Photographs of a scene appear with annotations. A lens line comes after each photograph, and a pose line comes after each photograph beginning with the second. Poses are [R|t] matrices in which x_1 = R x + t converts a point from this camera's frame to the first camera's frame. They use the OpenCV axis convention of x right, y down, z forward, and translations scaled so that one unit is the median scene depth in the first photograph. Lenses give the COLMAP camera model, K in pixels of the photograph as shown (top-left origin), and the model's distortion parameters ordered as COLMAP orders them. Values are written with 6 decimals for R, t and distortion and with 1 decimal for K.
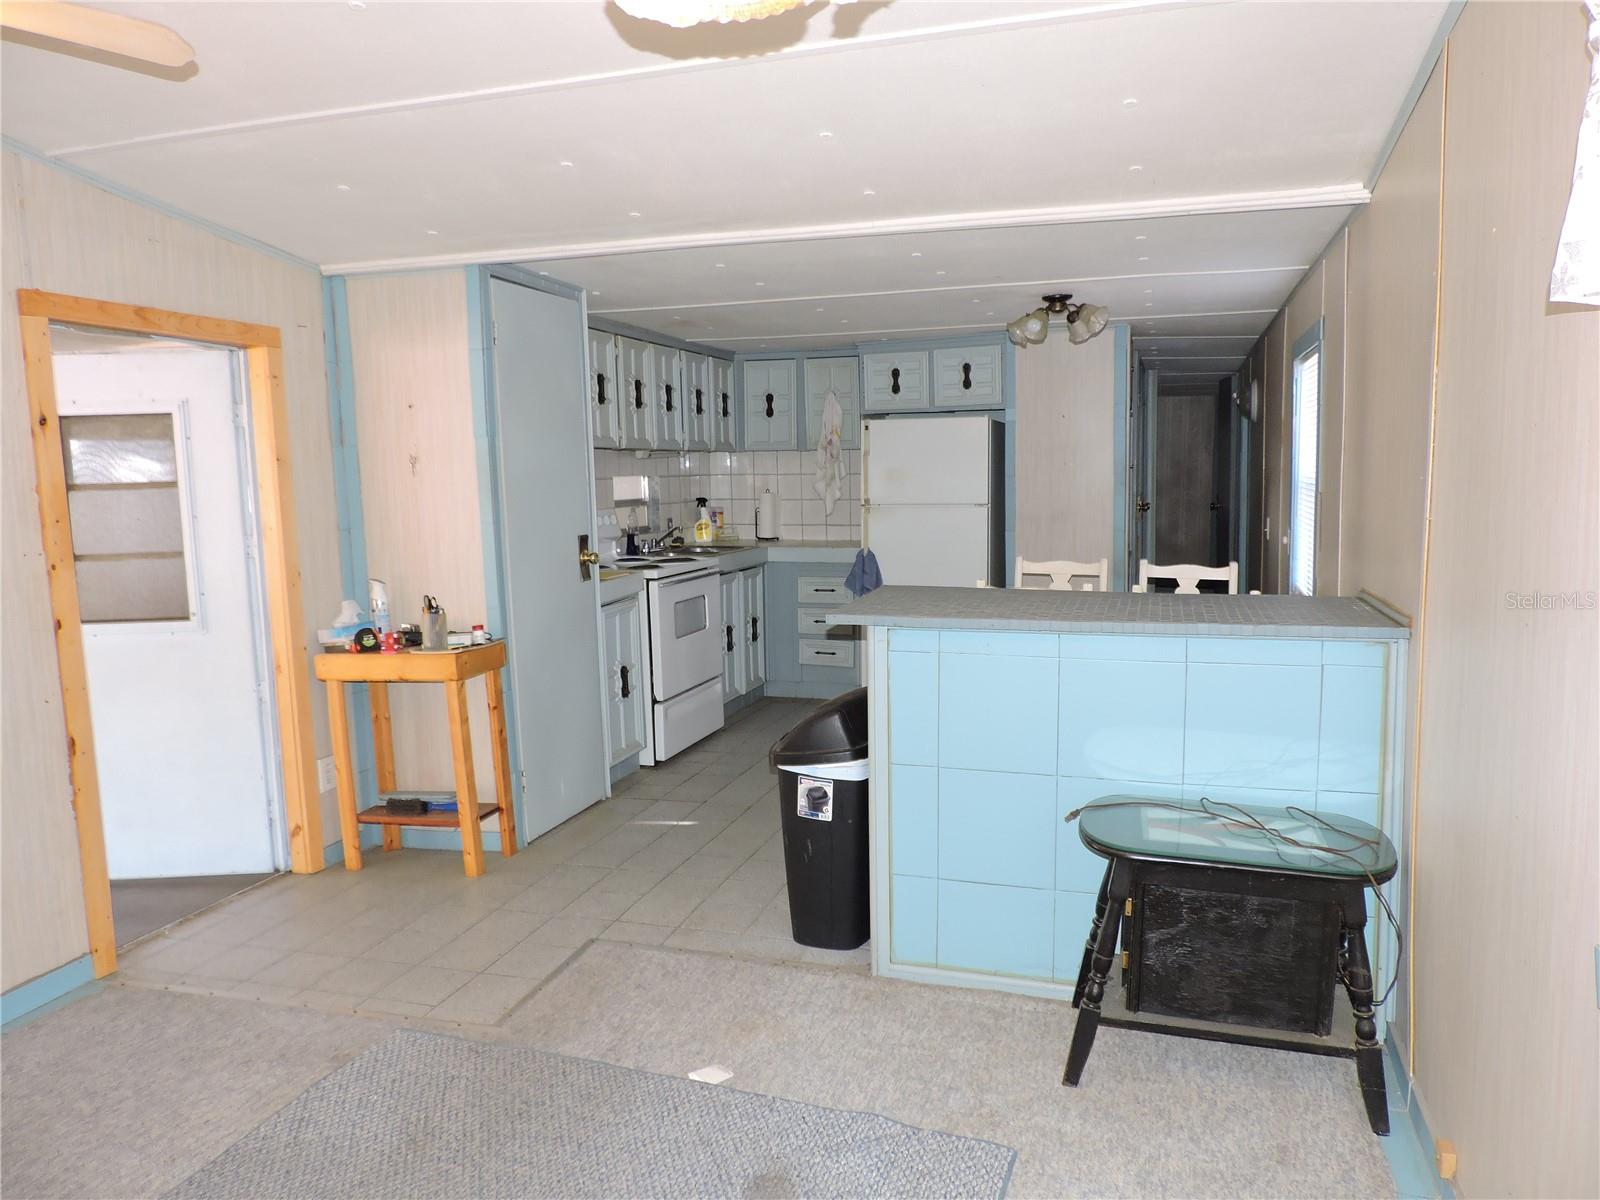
lens RADIAL K [[1139.6, 0, 813.6], [0, 1139.6, 601.8], [0, 0, 1]] dist [-0.015340, -0.004587]
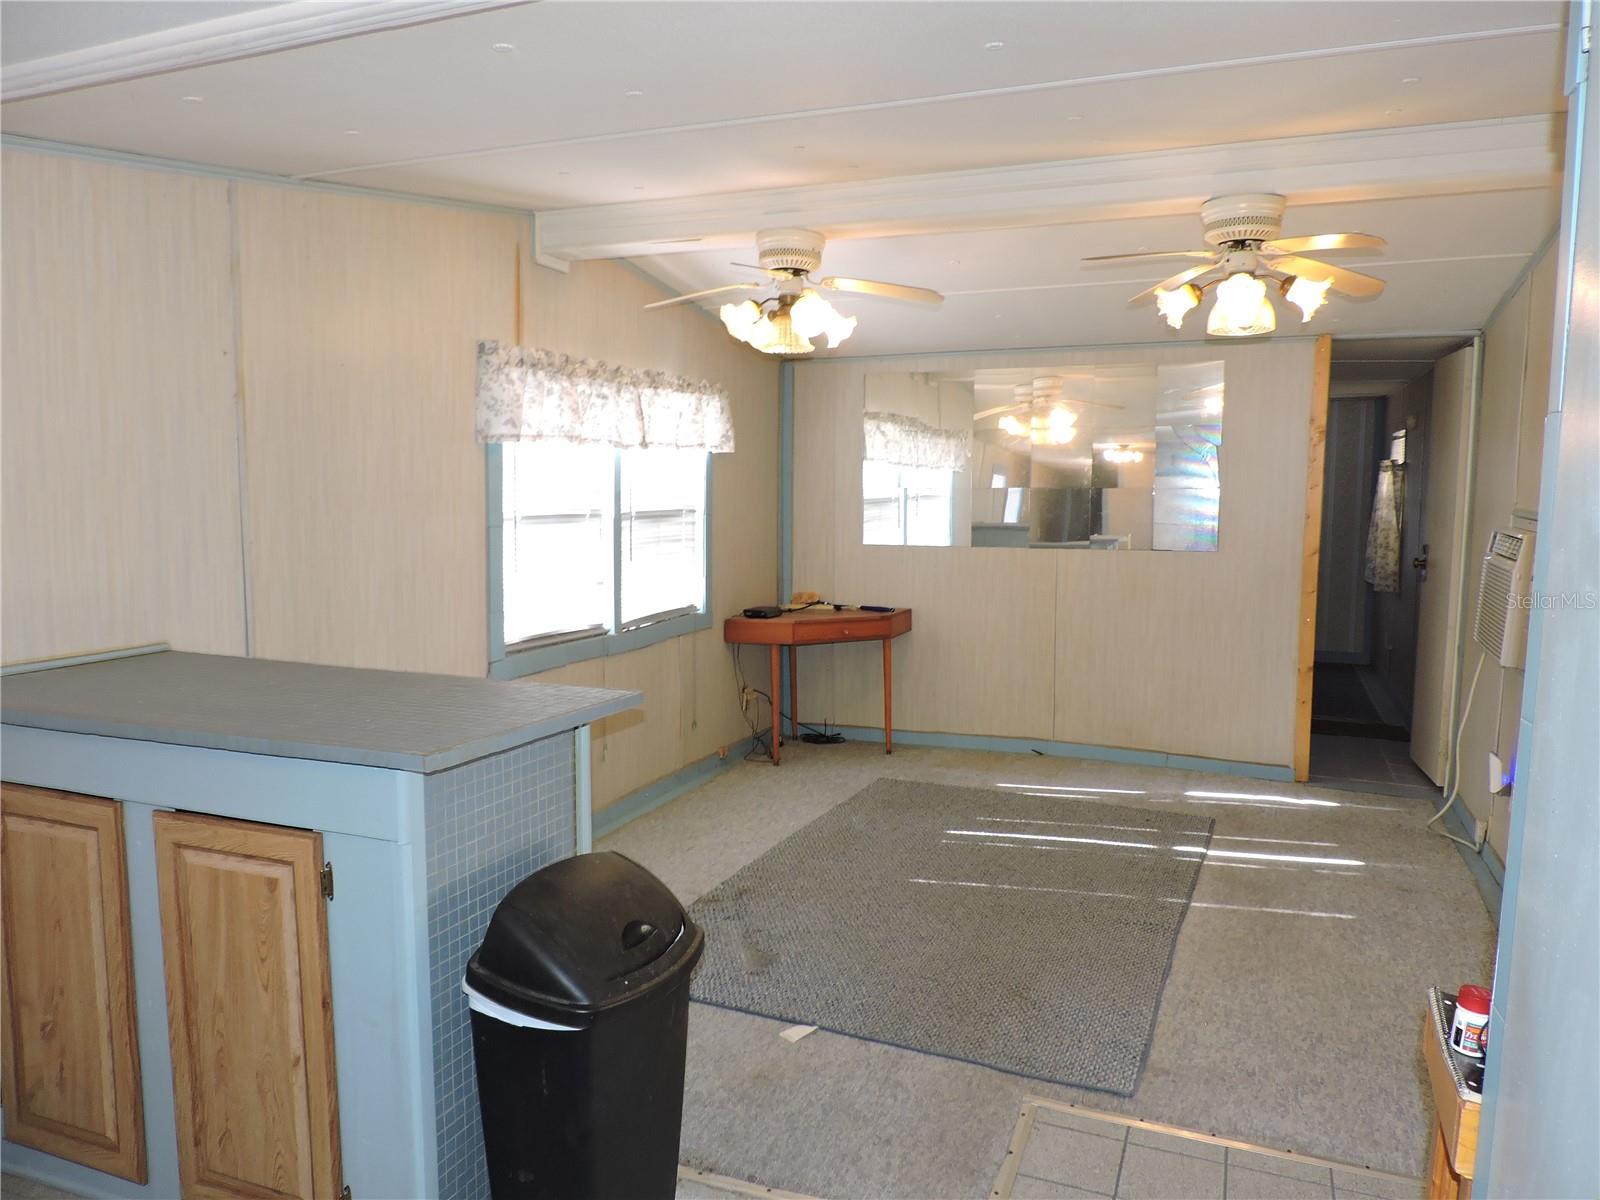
lens RADIAL K [[1139.6, 0, 797.8], [0, 1139.6, 602.9], [0, 0, 1]] dist [-0.015340, -0.004587]
pose [[-0.995303, 0.004101, 0.096722, -0.082872], [0.025541, 0.974828, 0.221493, -0.106561], [-0.093379, 0.222923, -0.970353, 0.830640]]
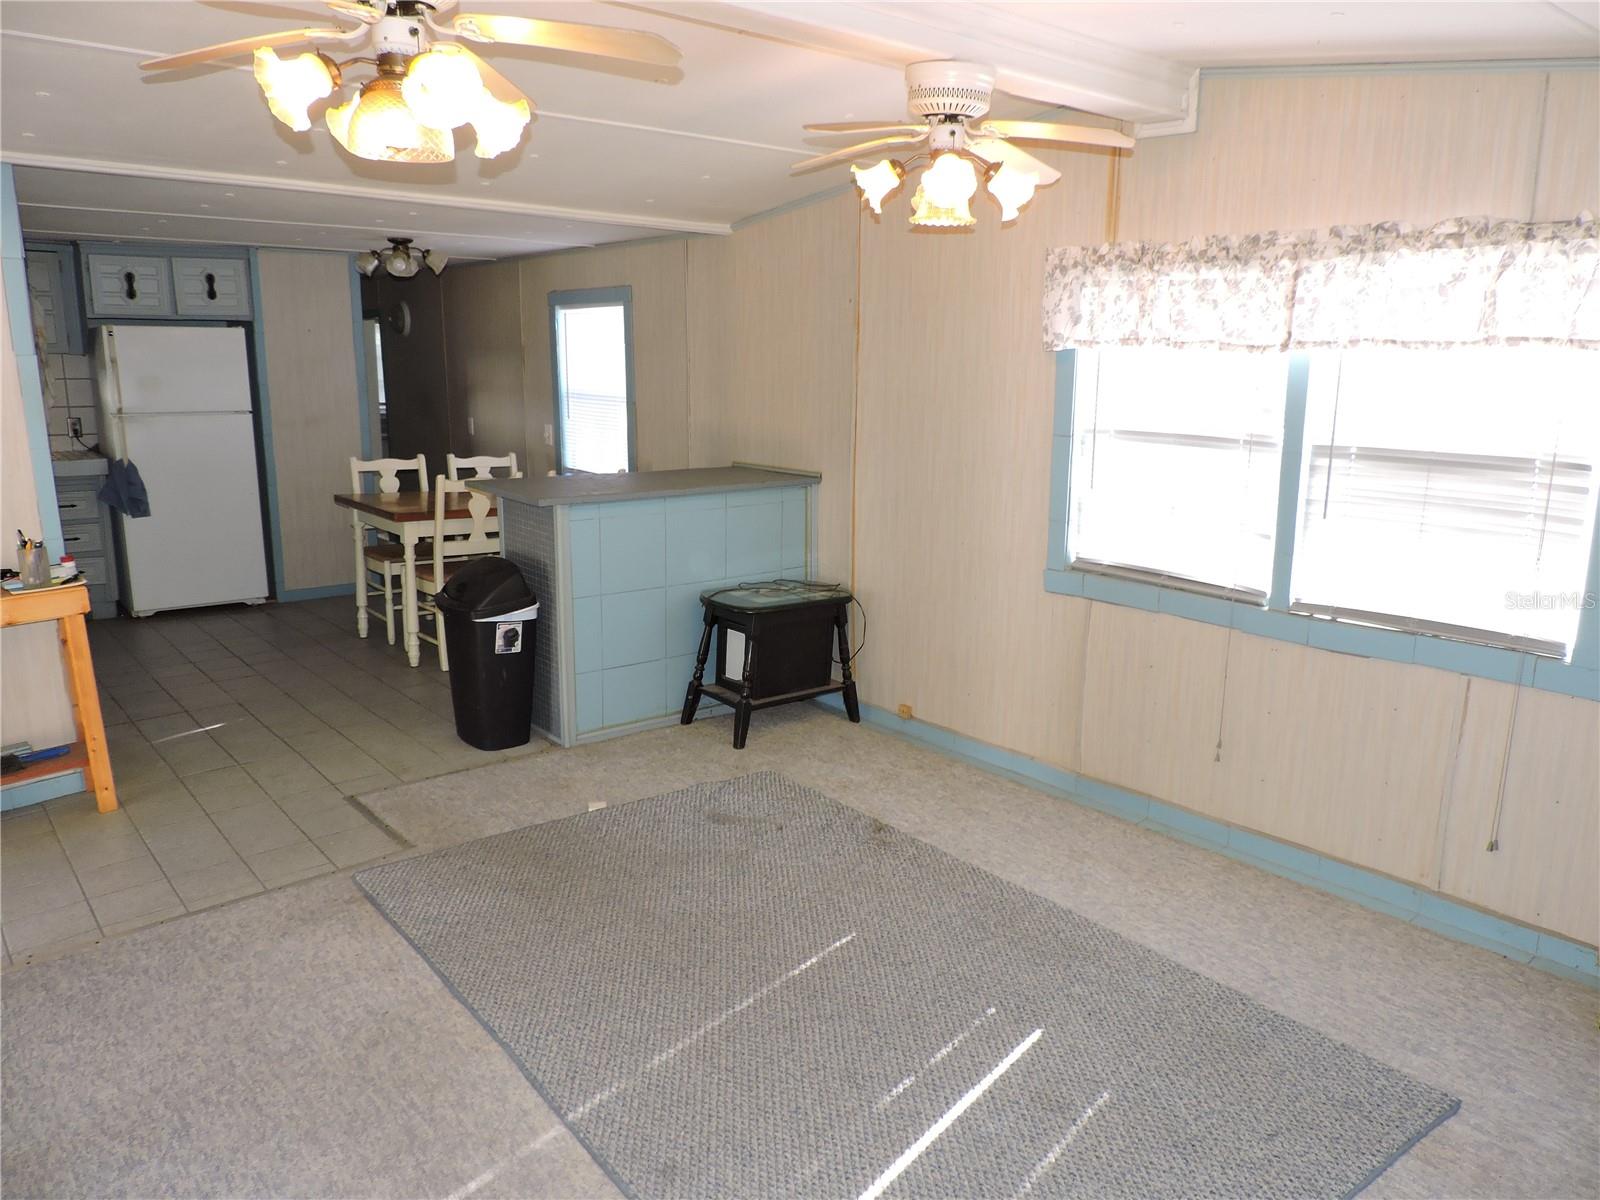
lens RADIAL K [[1139.6, 0, 812.2], [0, 1139.6, 600.2], [0, 0, 1]] dist [-0.015340, -0.004587]
pose [[0.532994, -0.155287, 0.831747, -0.473353], [0.075206, 0.987818, 0.136233, -0.015453], [-0.842770, -0.010059, 0.538179, -0.020832]]
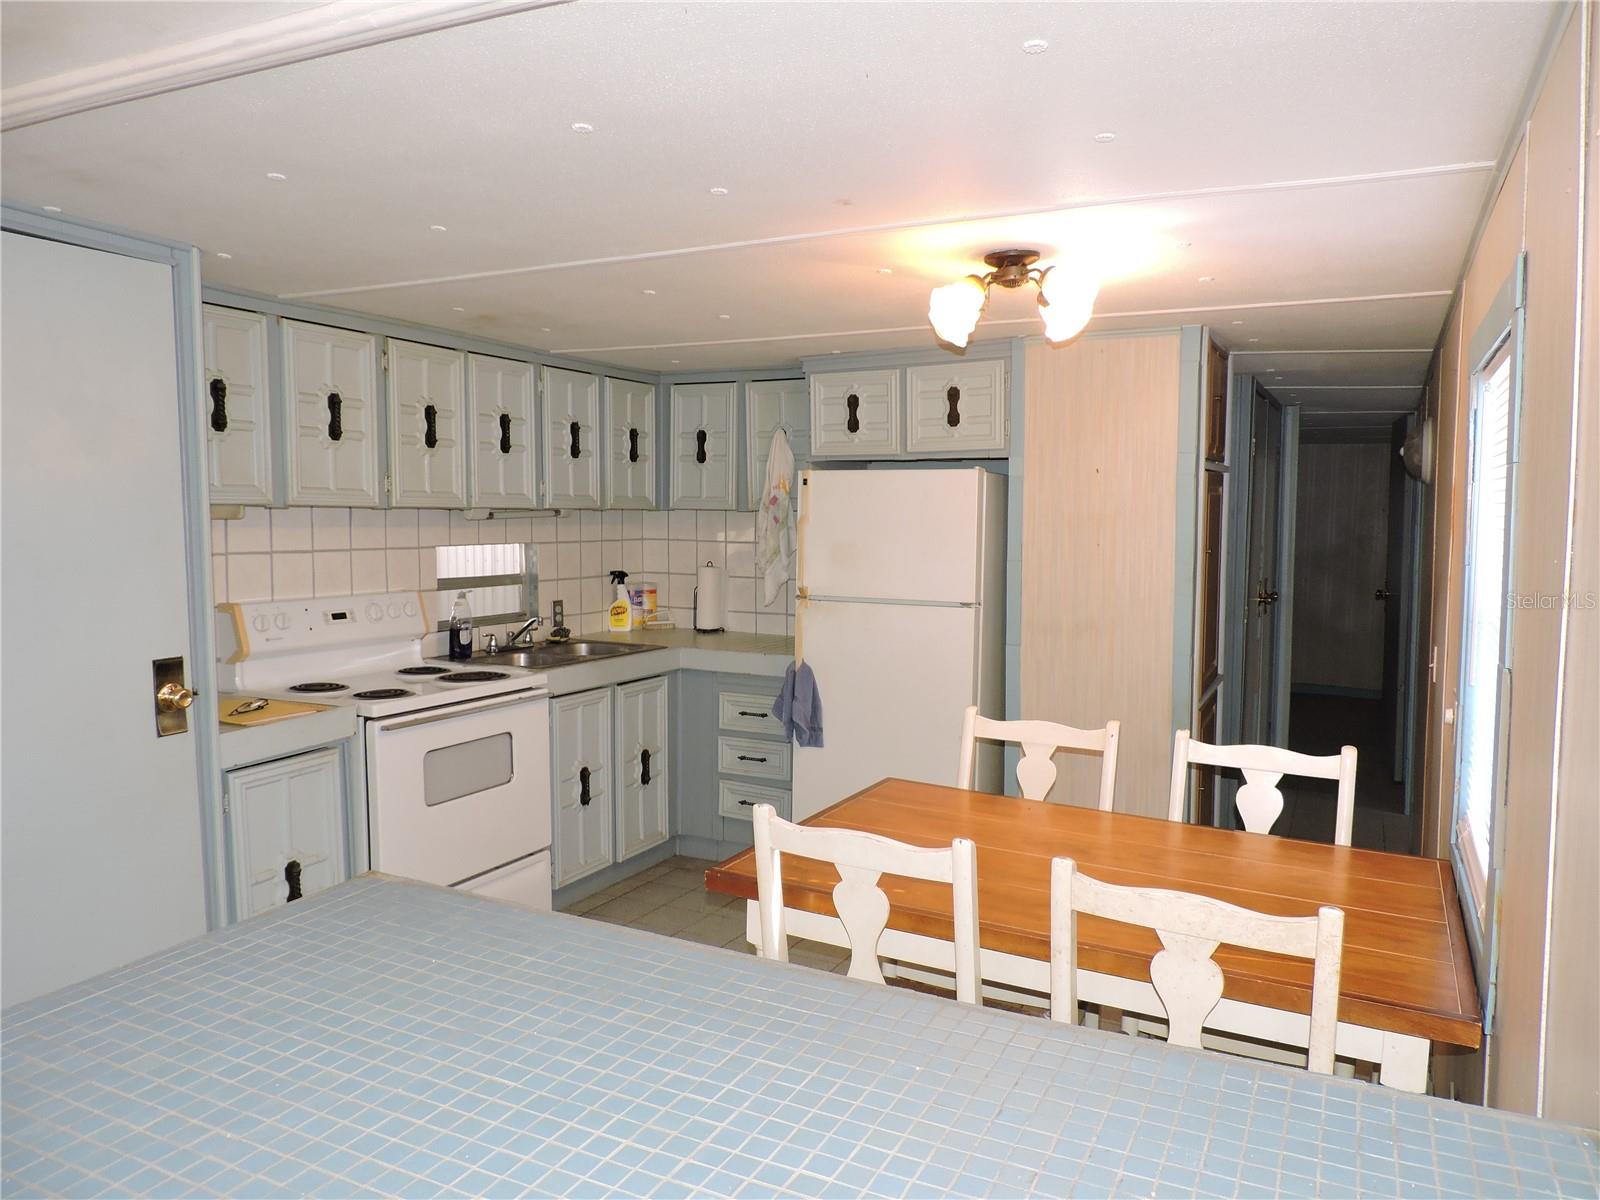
lens RADIAL K [[1139.6, 0, 804.1], [0, 1139.6, 613.0], [0, 0, 1]] dist [-0.015340, -0.004587]
pose [[0.986770, 0.038508, -0.157484, 0.156311], [-0.042857, 0.998785, -0.024310, -0.059460], [0.156357, 0.030738, 0.987222, 0.338795]]
